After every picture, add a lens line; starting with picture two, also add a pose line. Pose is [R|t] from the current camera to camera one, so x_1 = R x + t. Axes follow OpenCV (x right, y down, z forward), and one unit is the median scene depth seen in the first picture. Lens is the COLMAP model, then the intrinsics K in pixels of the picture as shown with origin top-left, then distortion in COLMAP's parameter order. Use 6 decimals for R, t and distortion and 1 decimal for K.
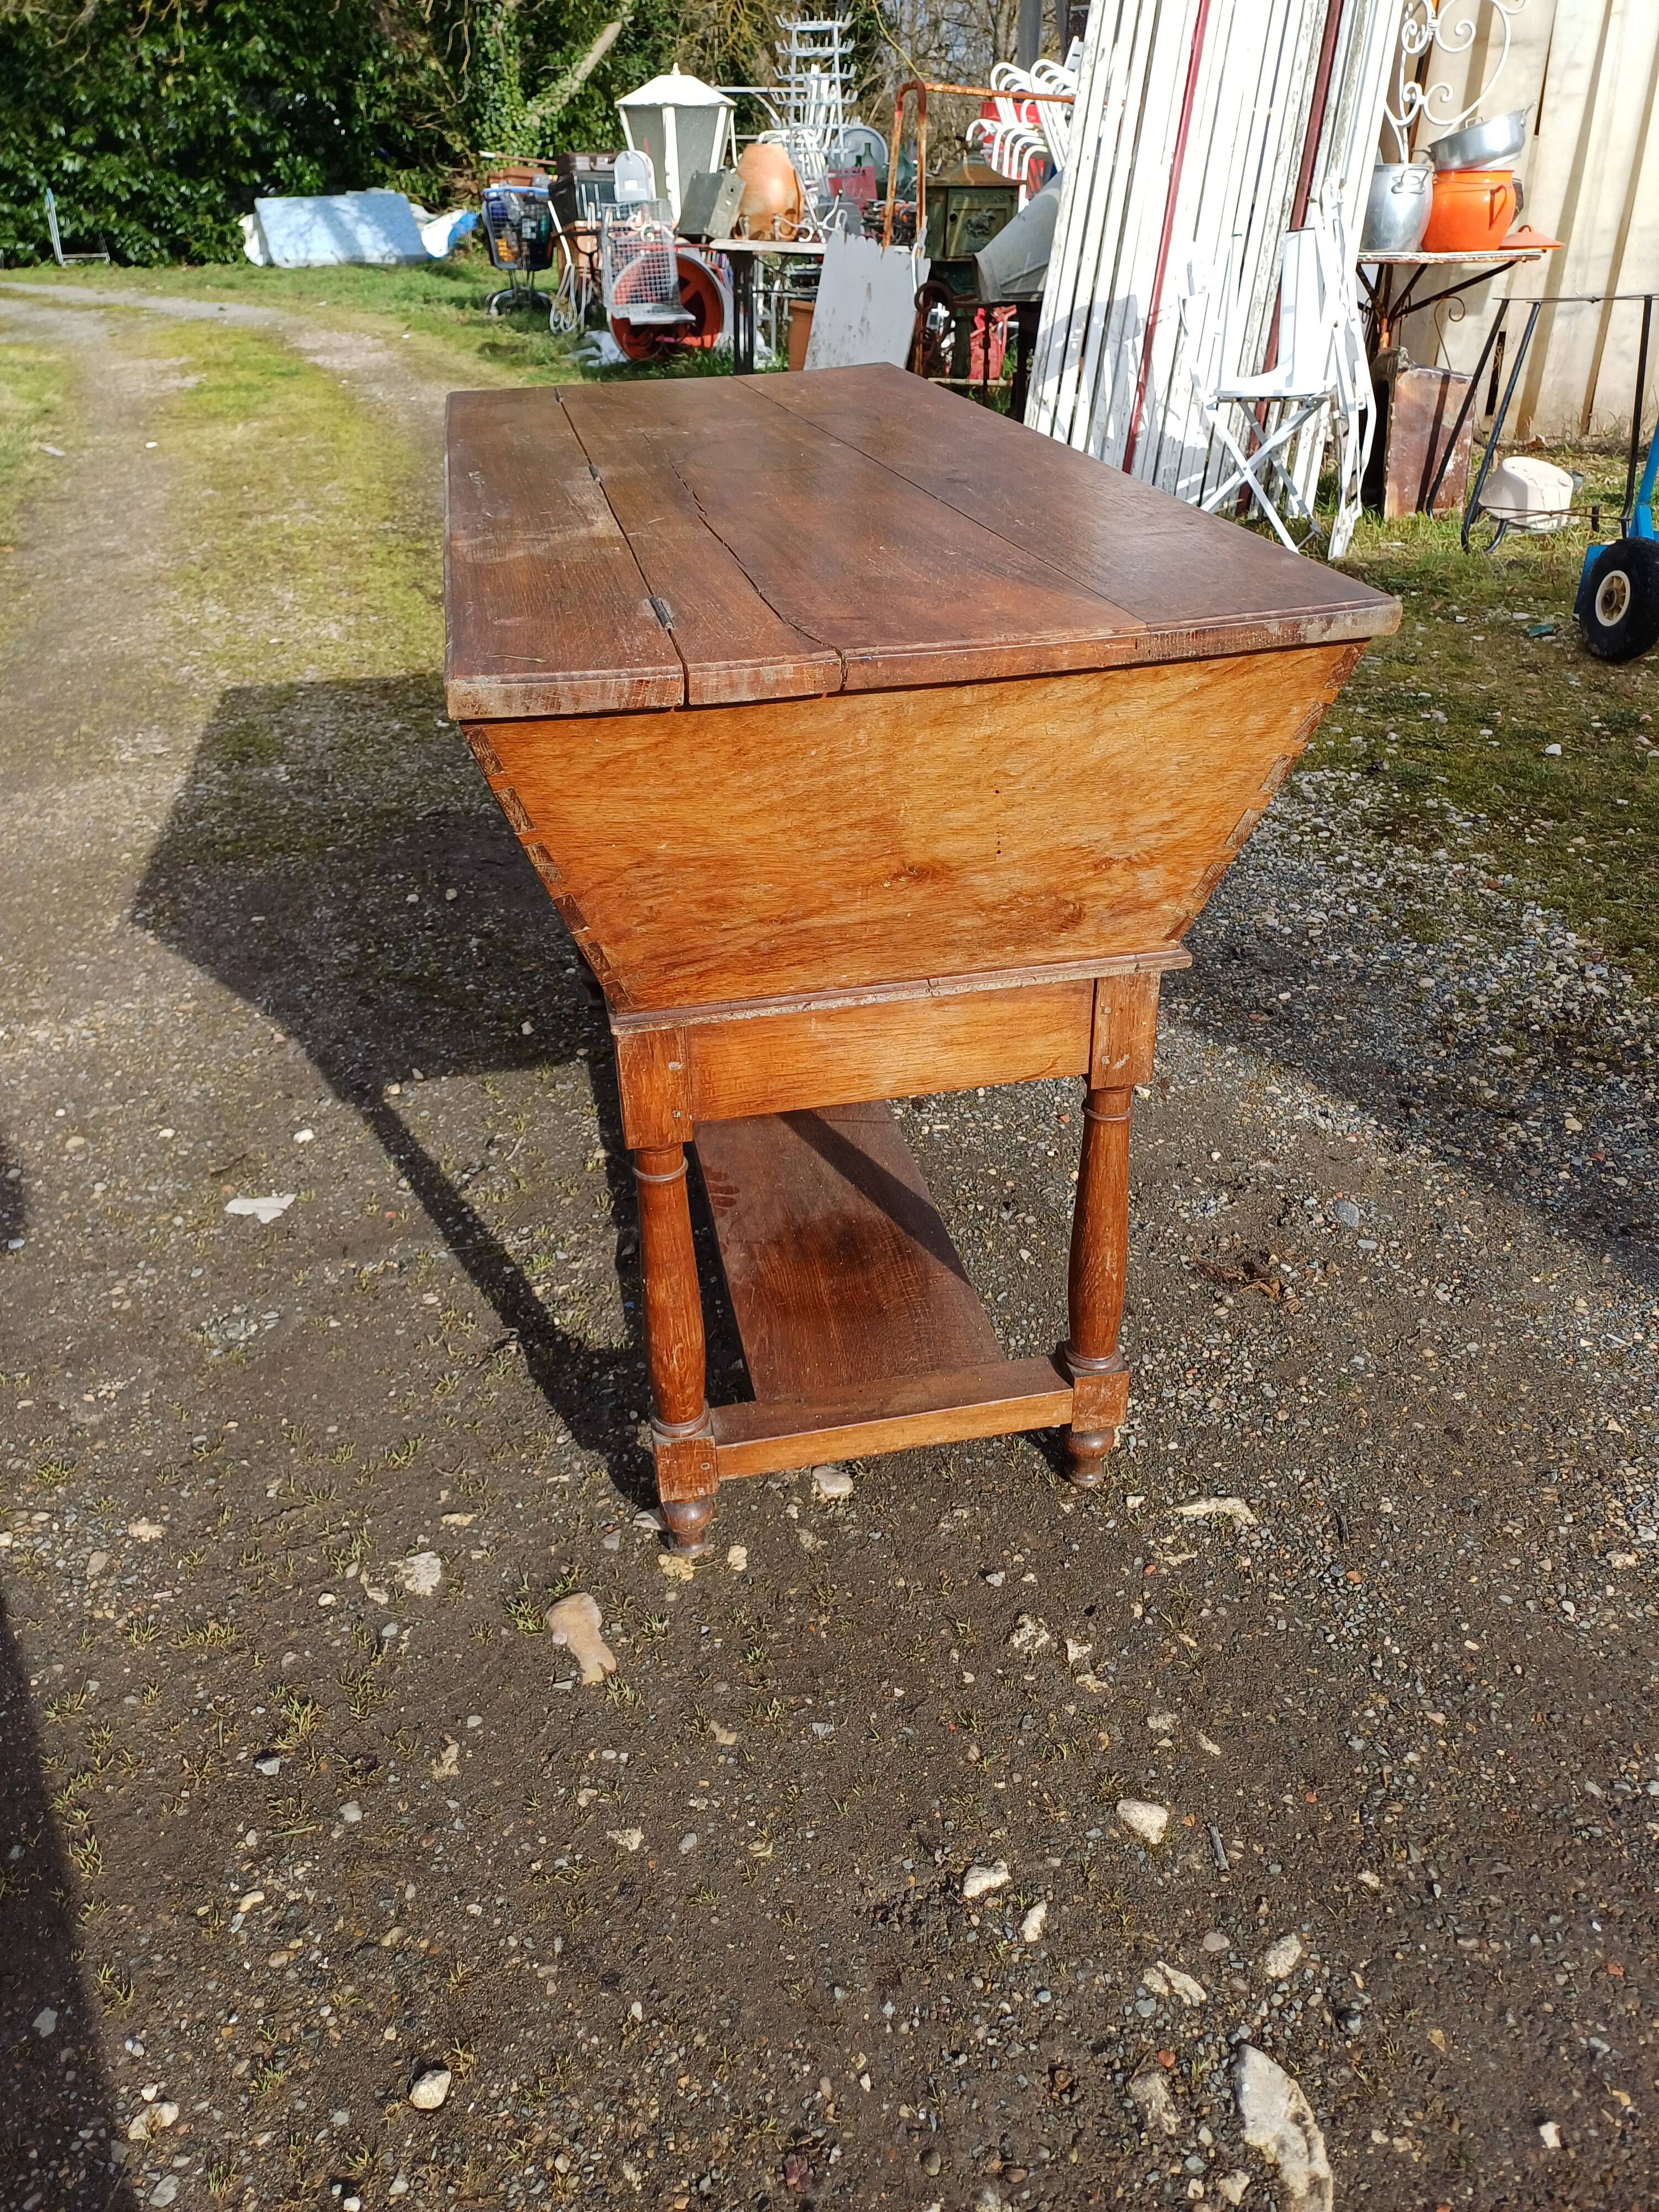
lens RADIAL K [[1588.9, 0, 829.5], [0, 1588.9, 1106.0], [0, 0, 1]] dist [0.062764, -0.047668]
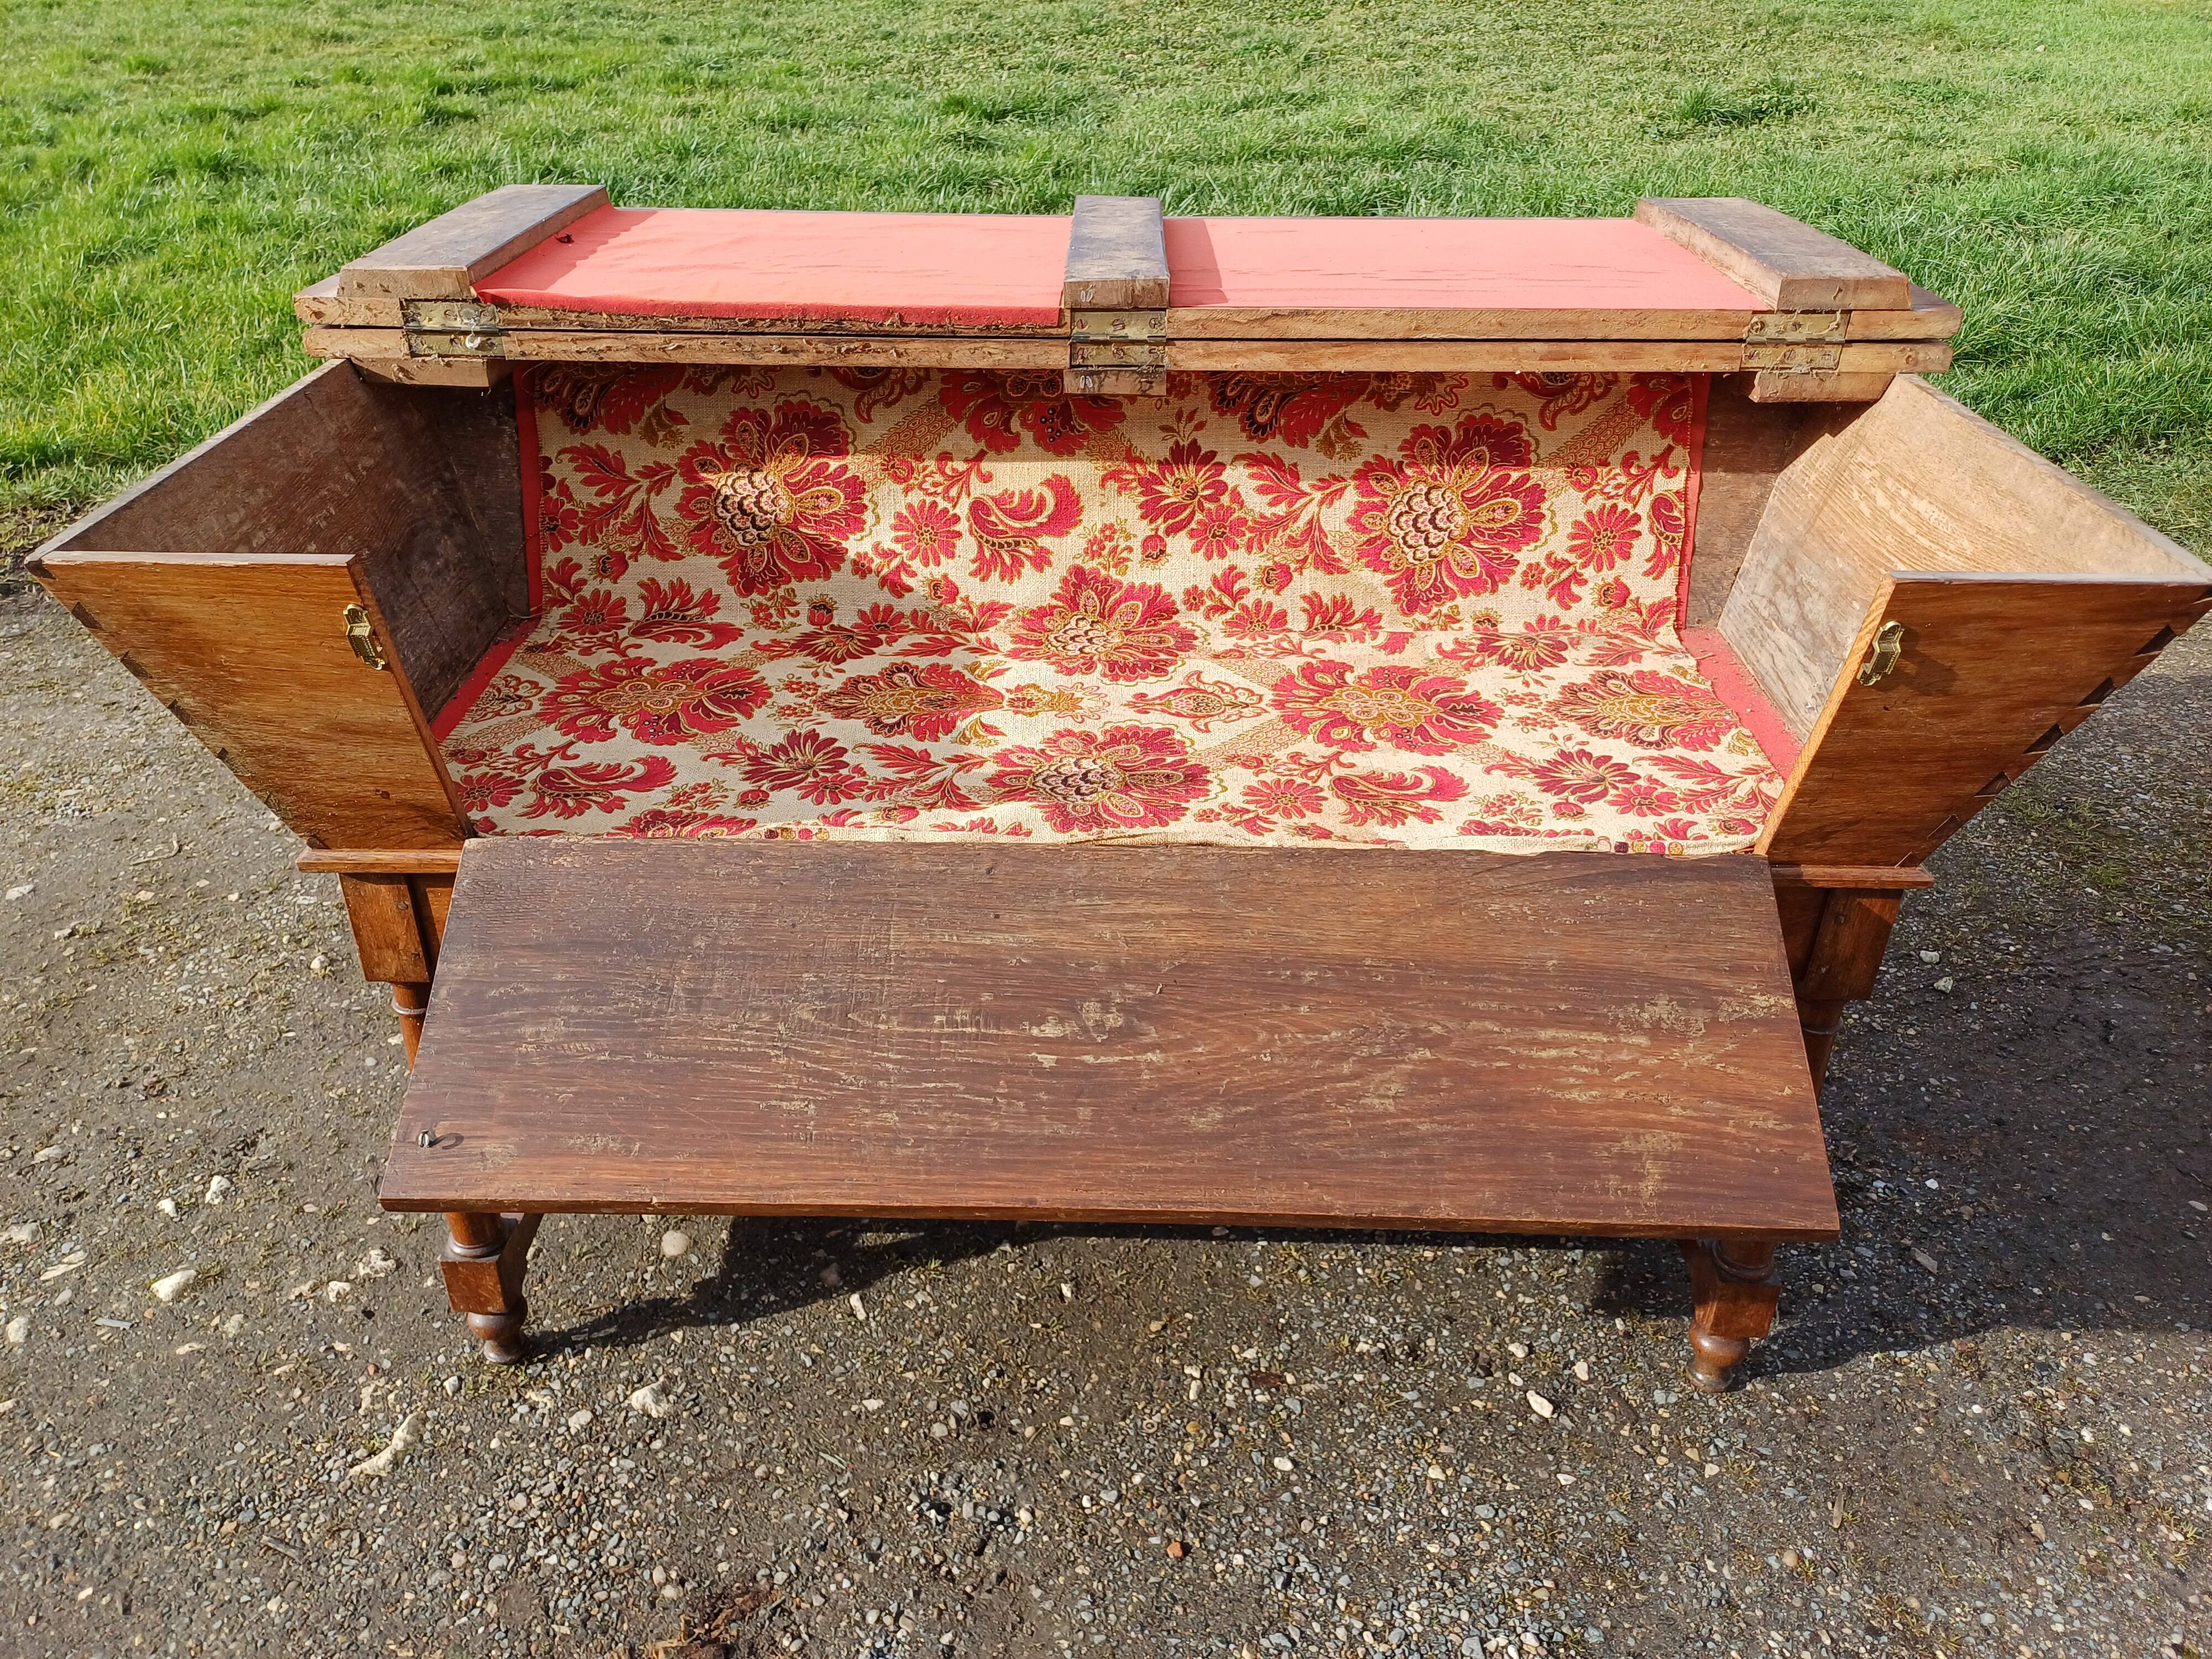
lens RADIAL K [[1640.5, 0, 1071.4], [0, 1640.5, 842.7], [0, 0, 1]] dist [0.002271, 0.032137]
pose [[-0.228470, 0.535344, -0.813147, 0.561295], [-0.493978, 0.655989, 0.570670, -0.548967], [0.838920, 0.532058, 0.114574, 0.776756]]
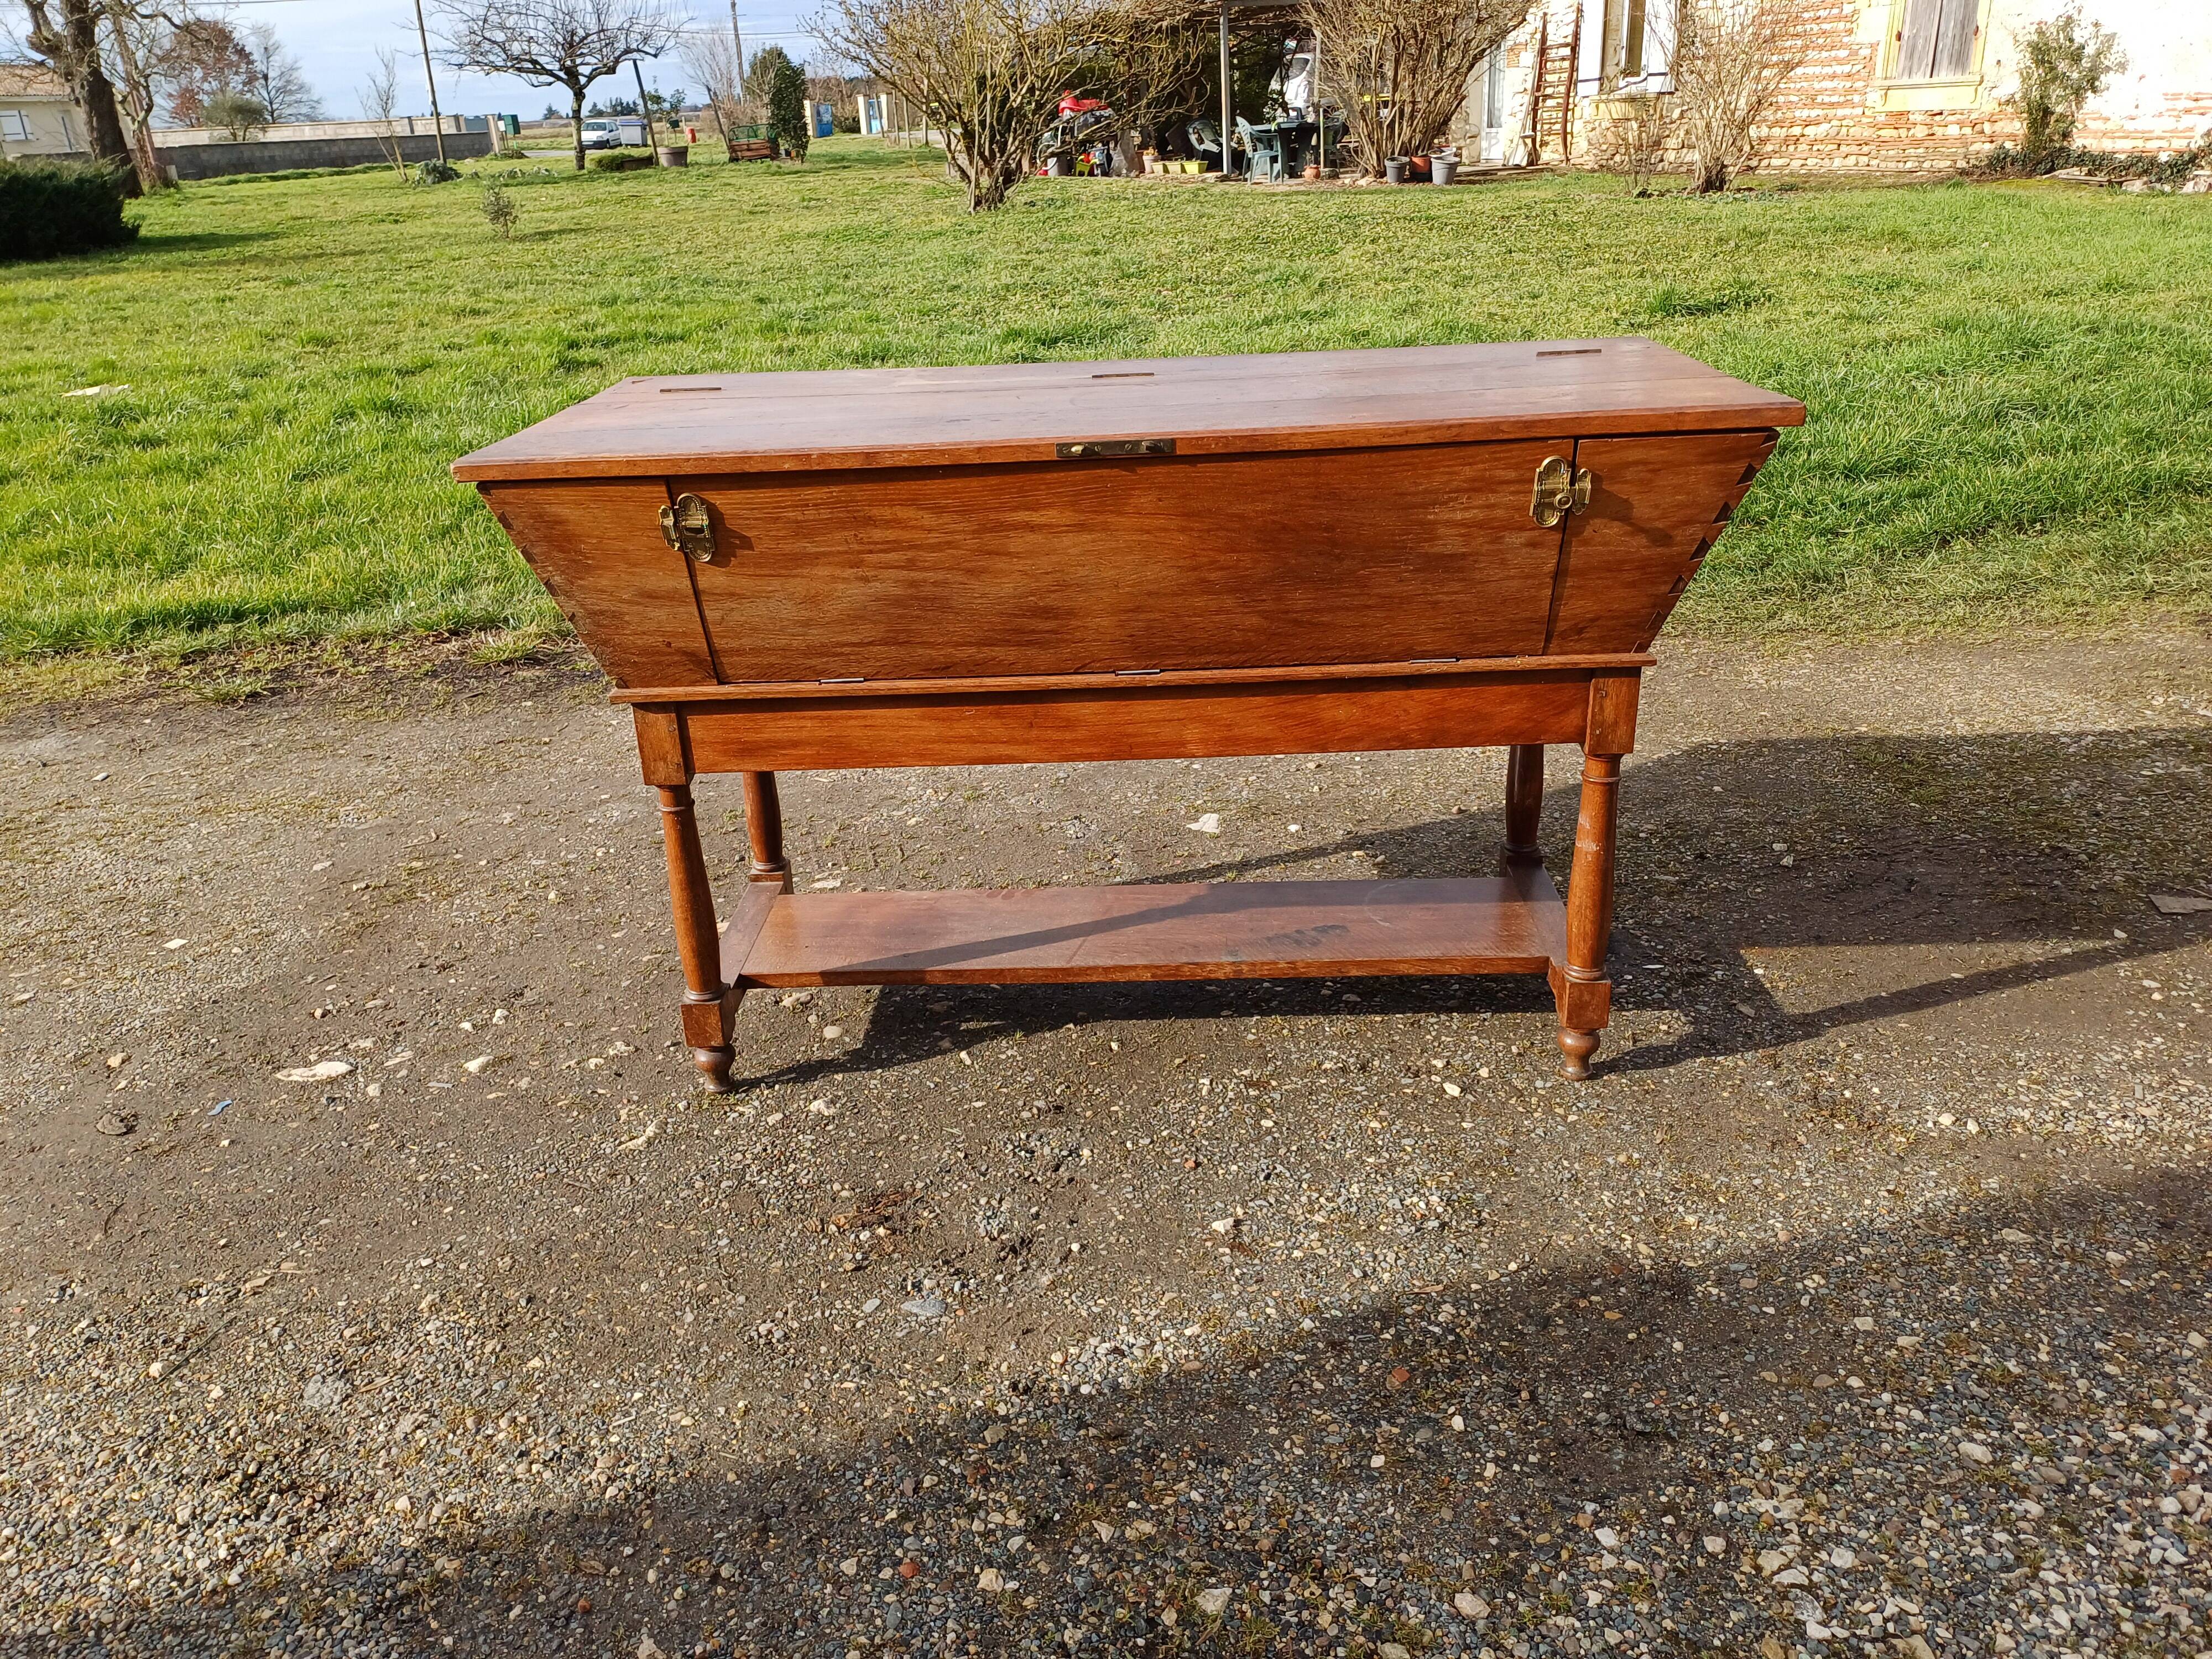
lens RADIAL K [[1628.3, 0, 1079.7], [0, 1628.3, 825.2], [0, 0, 1]] dist [0.070758, -0.057845]
pose [[-0.245655, 0.418505, -0.874361, 0.938710], [-0.450119, 0.749612, 0.485257, -0.585707], [0.858514, 0.512772, 0.004230, 0.881100]]
